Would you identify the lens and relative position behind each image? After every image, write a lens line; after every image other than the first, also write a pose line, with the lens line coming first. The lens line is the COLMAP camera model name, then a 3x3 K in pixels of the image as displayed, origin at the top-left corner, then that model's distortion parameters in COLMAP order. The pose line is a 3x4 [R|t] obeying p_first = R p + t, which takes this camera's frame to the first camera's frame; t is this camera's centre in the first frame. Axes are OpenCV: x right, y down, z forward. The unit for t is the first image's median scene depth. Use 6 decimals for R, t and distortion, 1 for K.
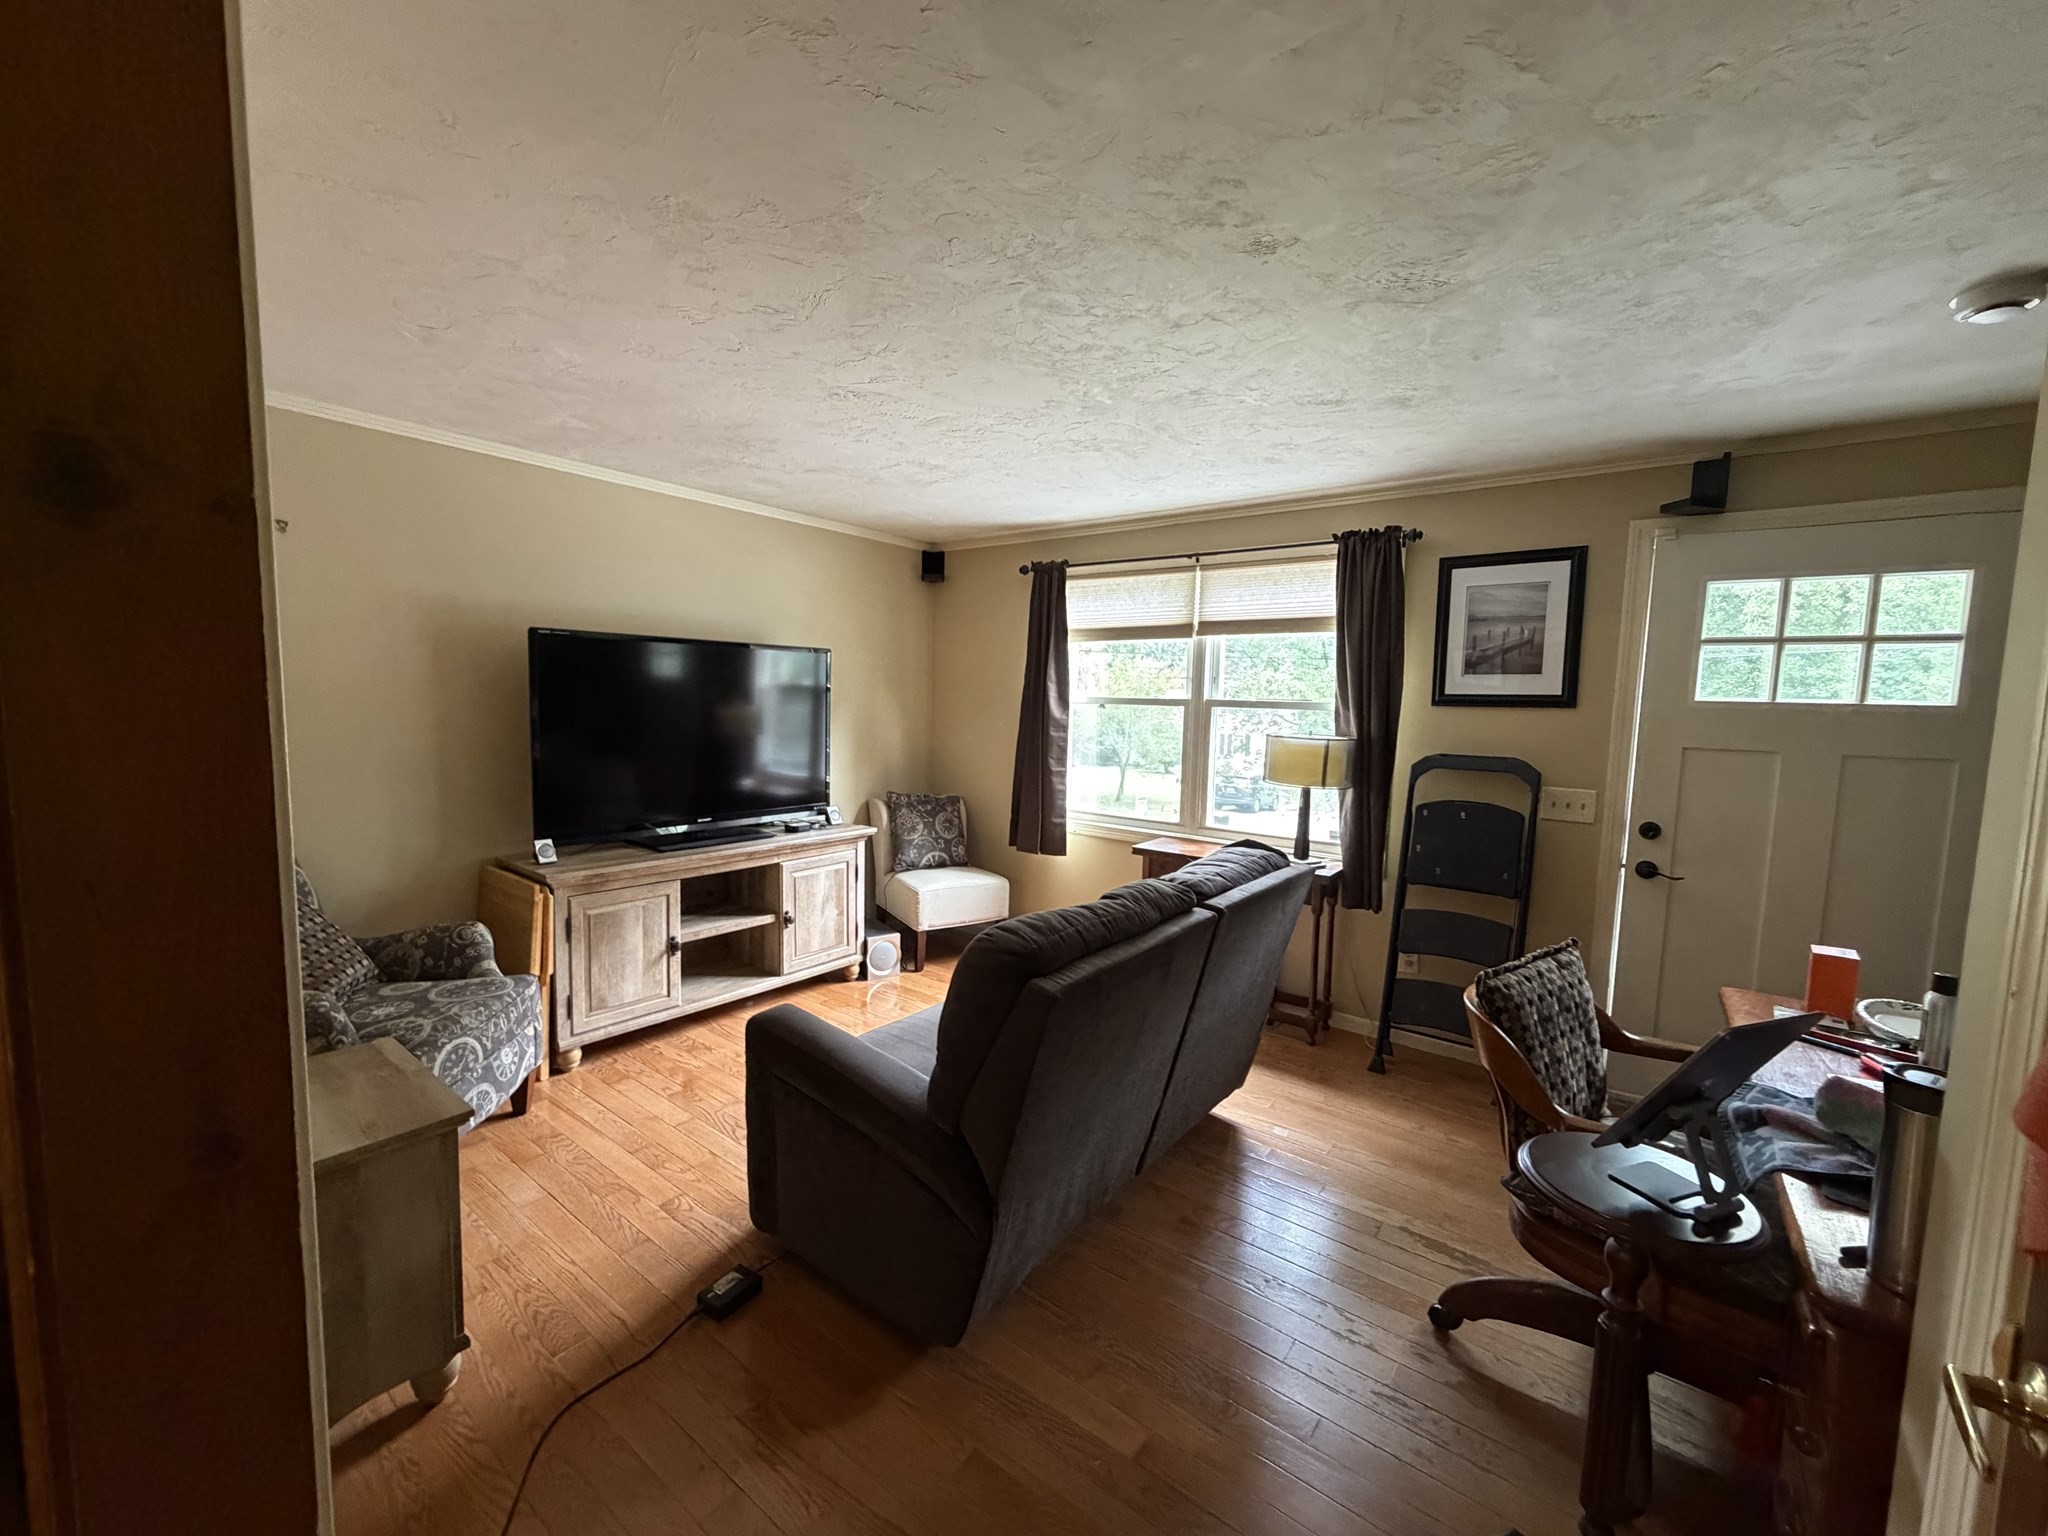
lens RADIAL K [[814.8, 0, 1017.7], [0, 814.8, 765.5], [0, 0, 1]] dist [-0.002146, -0.000062]
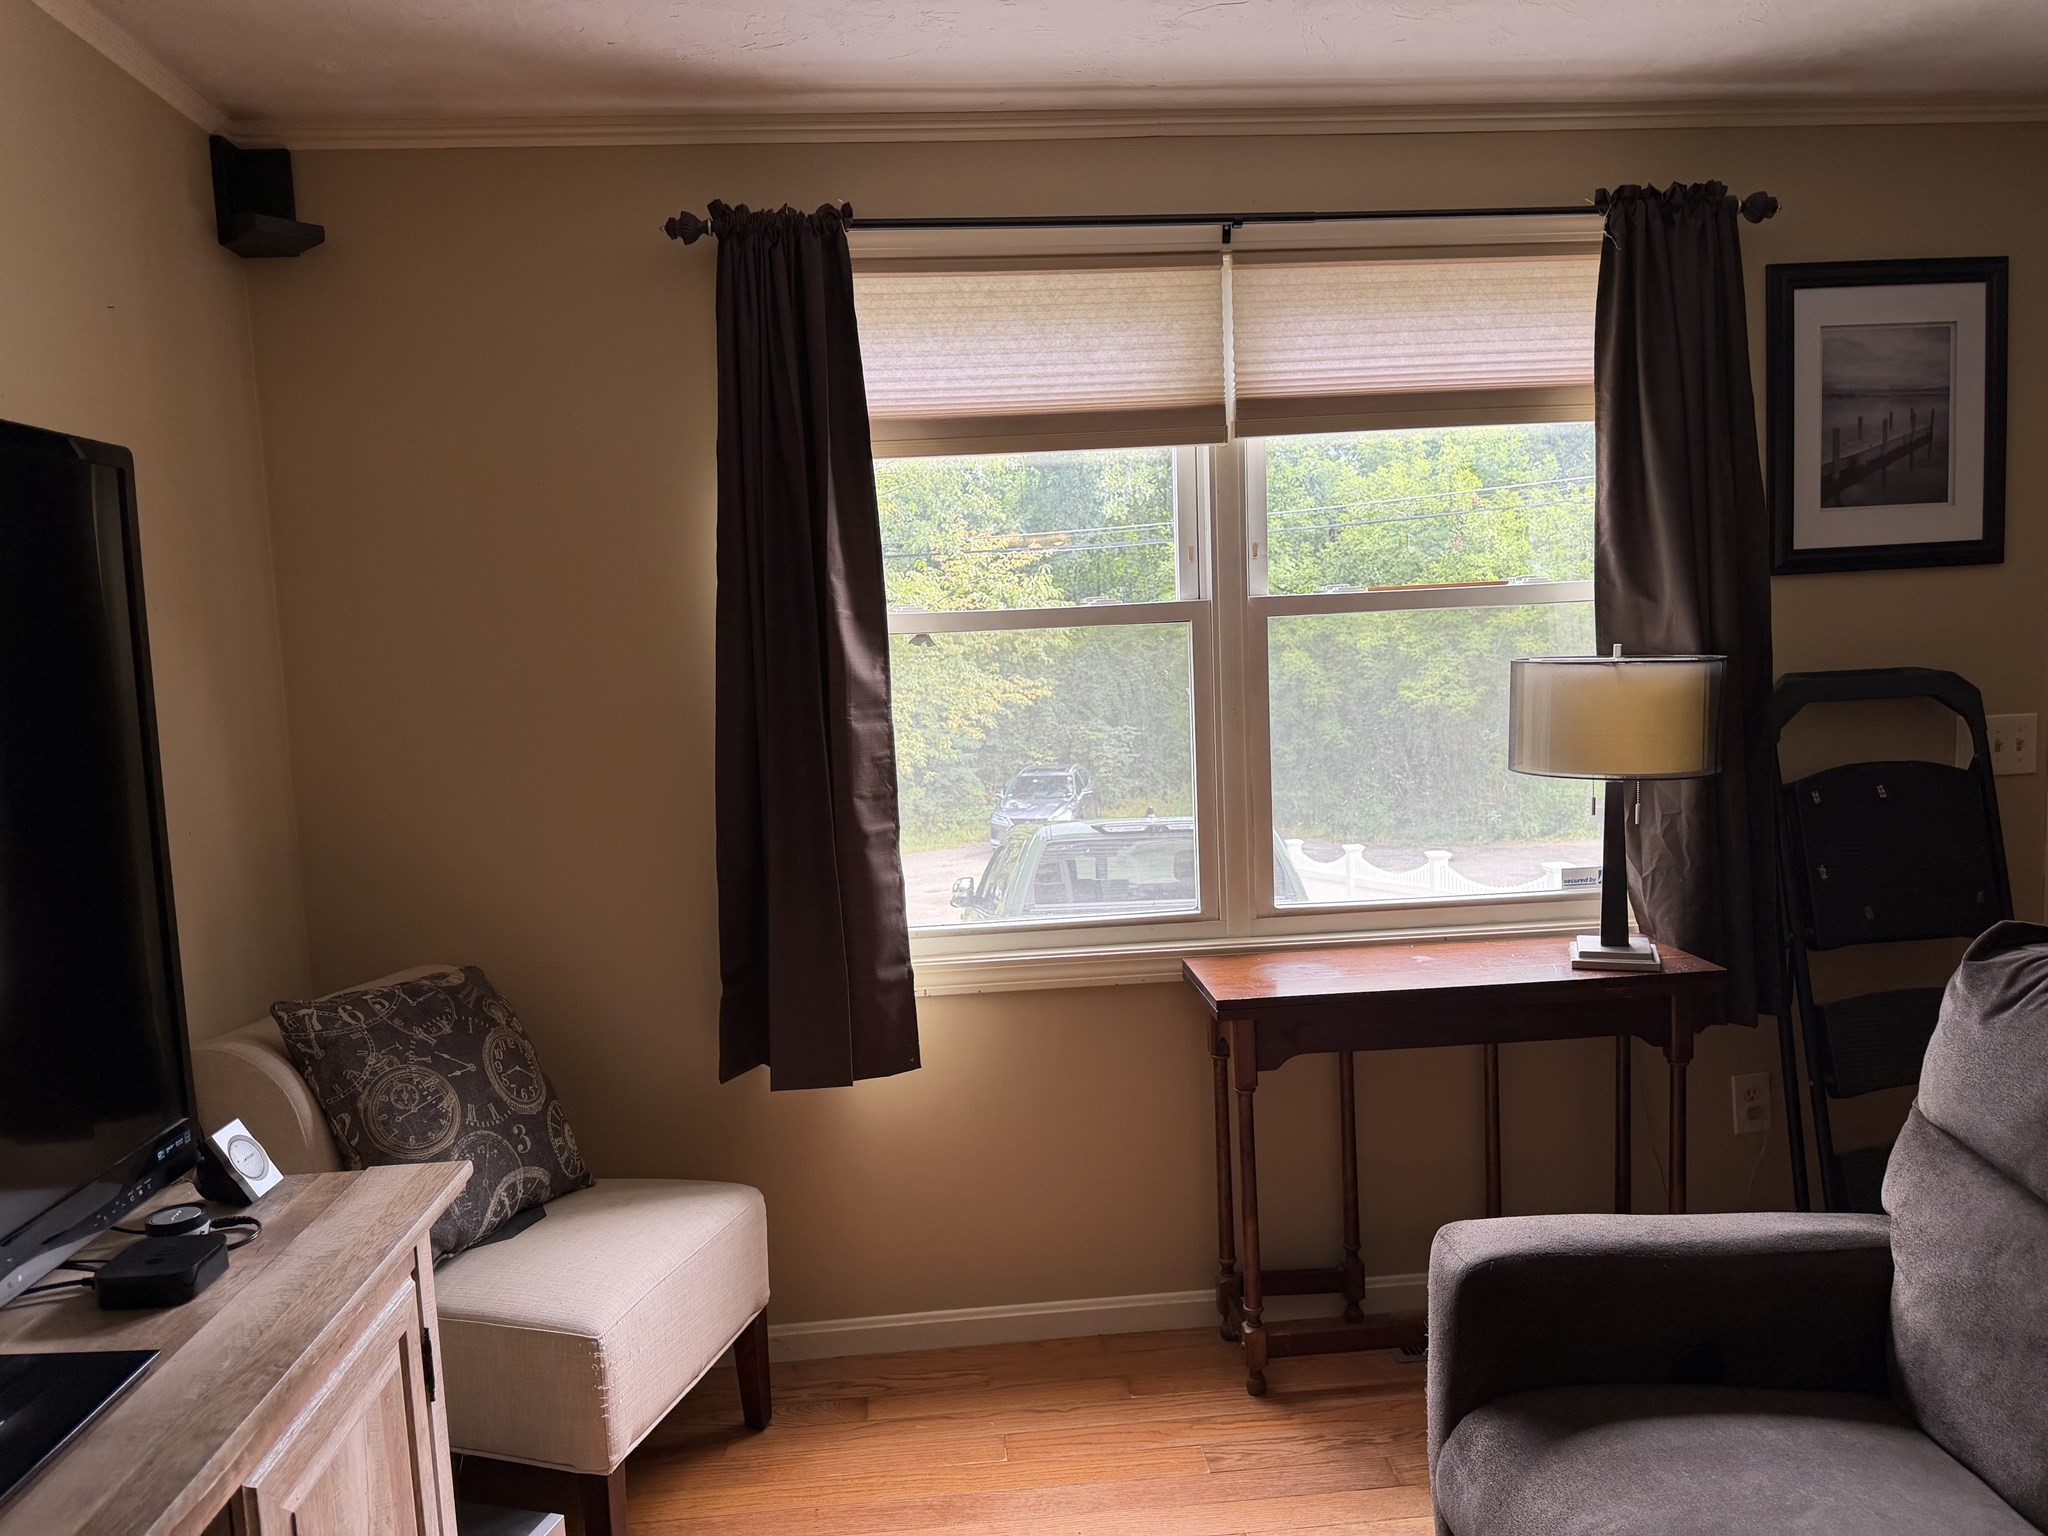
lens RADIAL K [[1405.0, 0, 1027.6], [0, 1405.0, 774.7], [0, 0, 1]] dist [0.019798, -0.011633]
pose [[0.735423, -0.126590, 0.665679, -0.329418], [0.119803, 0.991209, 0.056139, -0.047762], [-0.666934, 0.038465, 0.744124, 0.575421]]
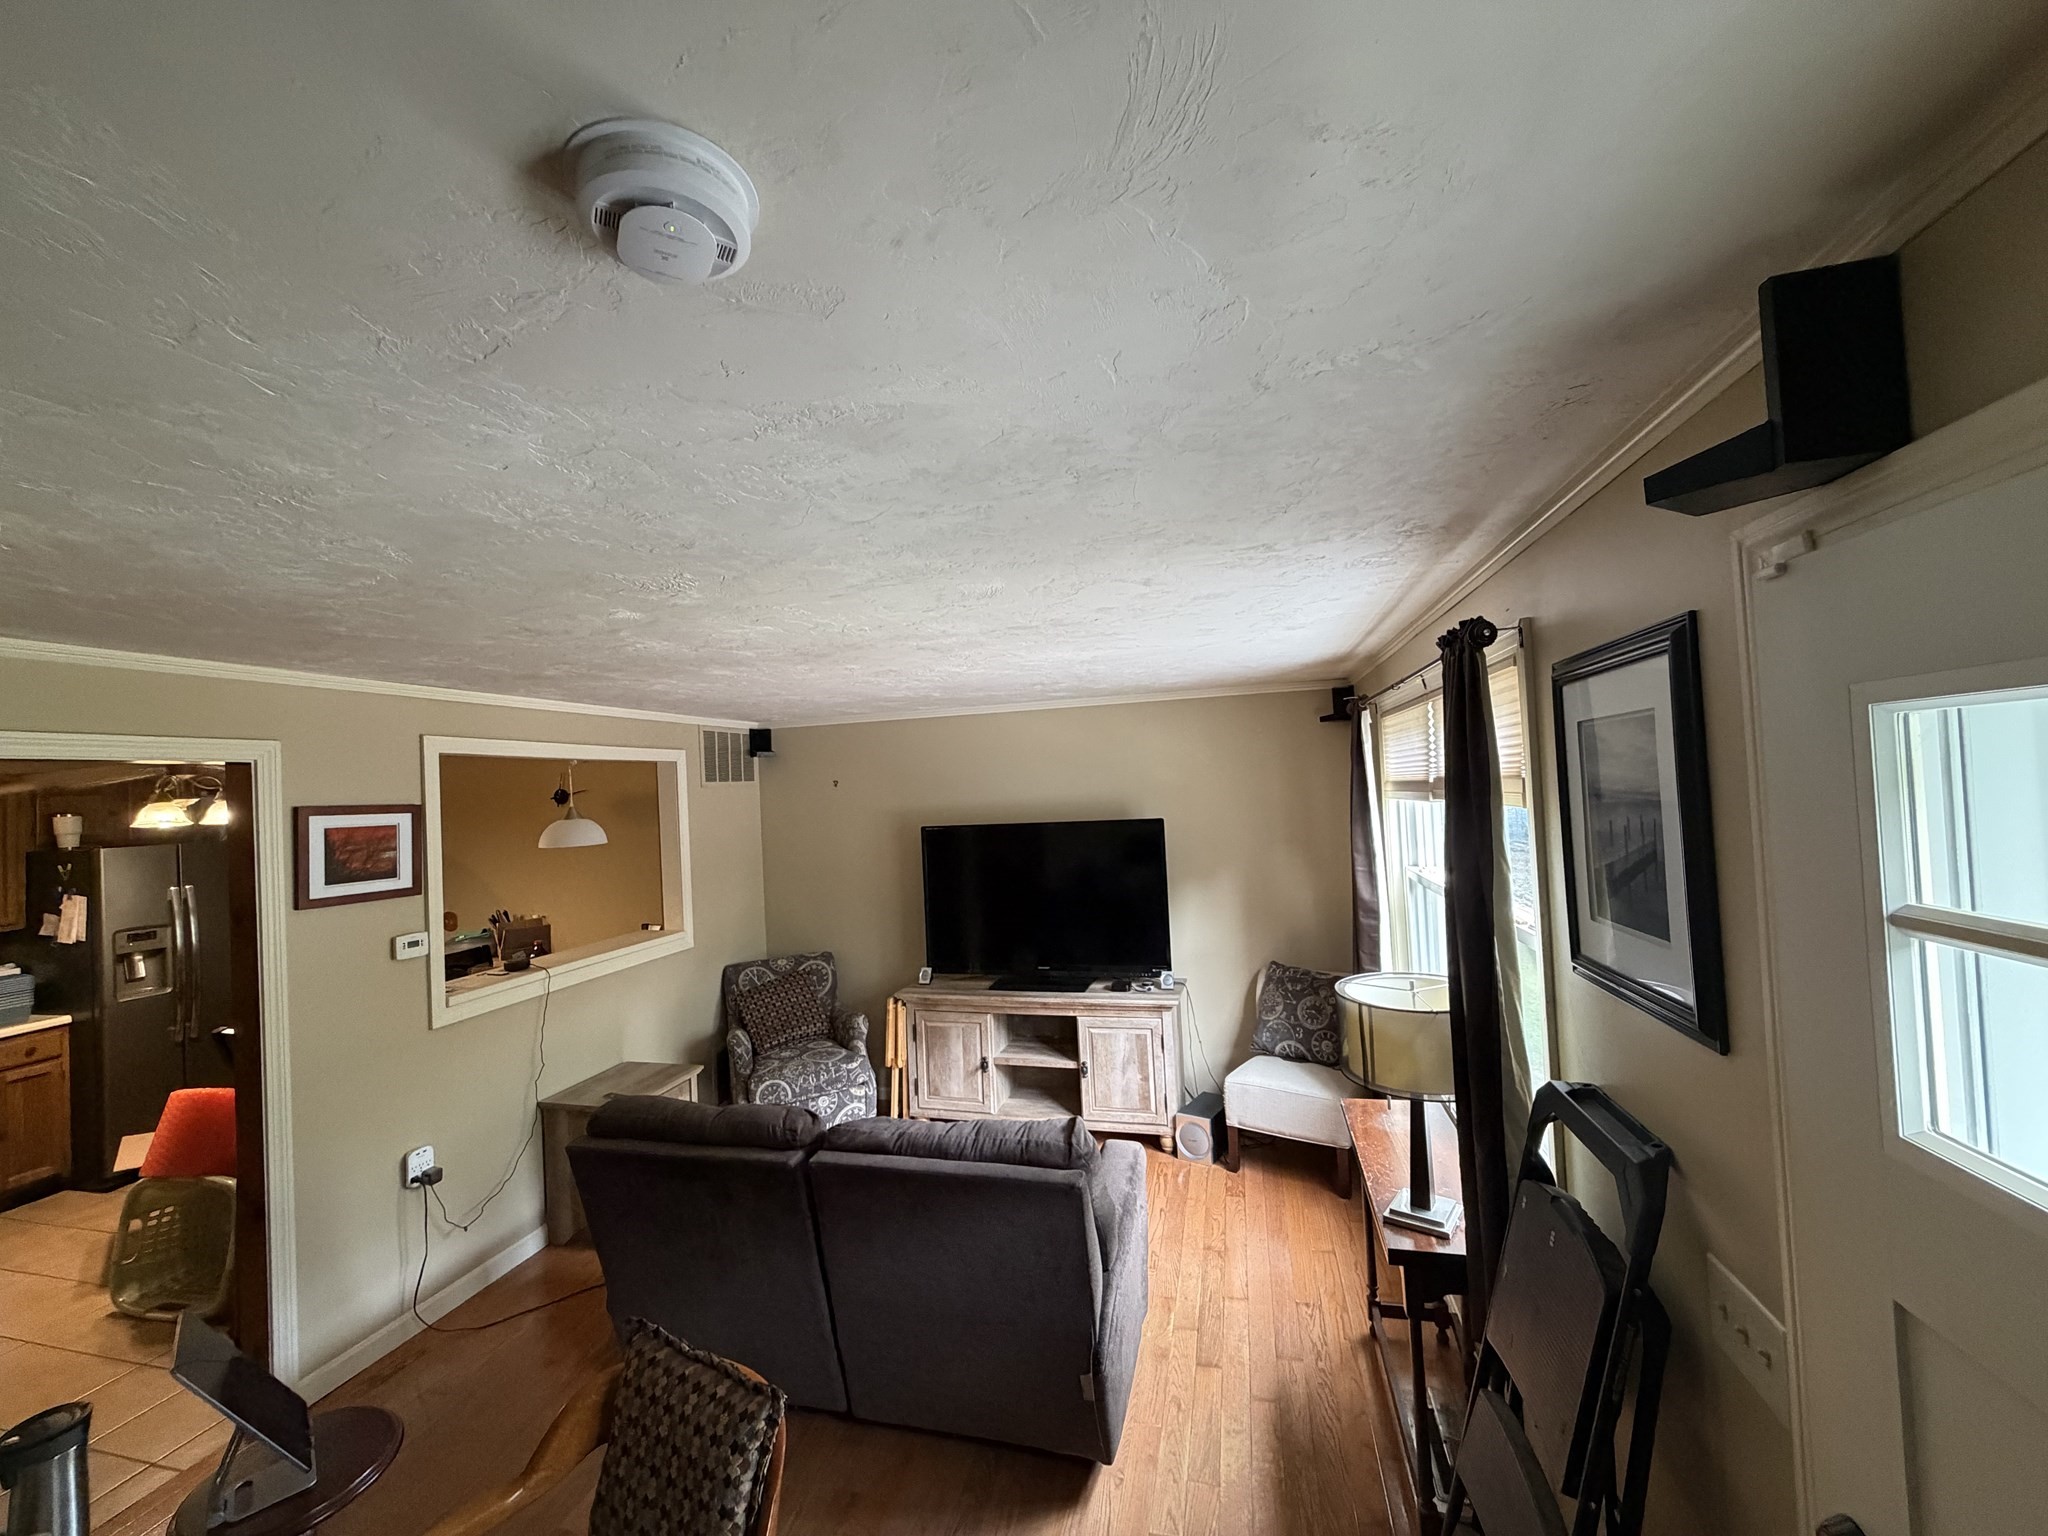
lens RADIAL K [[814.8, 0, 1017.4], [0, 814.8, 769.4], [0, 0, 1]] dist [-0.002146, -0.000062]
pose [[0.390679, -0.063312, -0.918347, 0.697688], [-0.023805, 0.996604, -0.078834, -0.124737], [0.920219, 0.052660, 0.387845, 0.439048]]
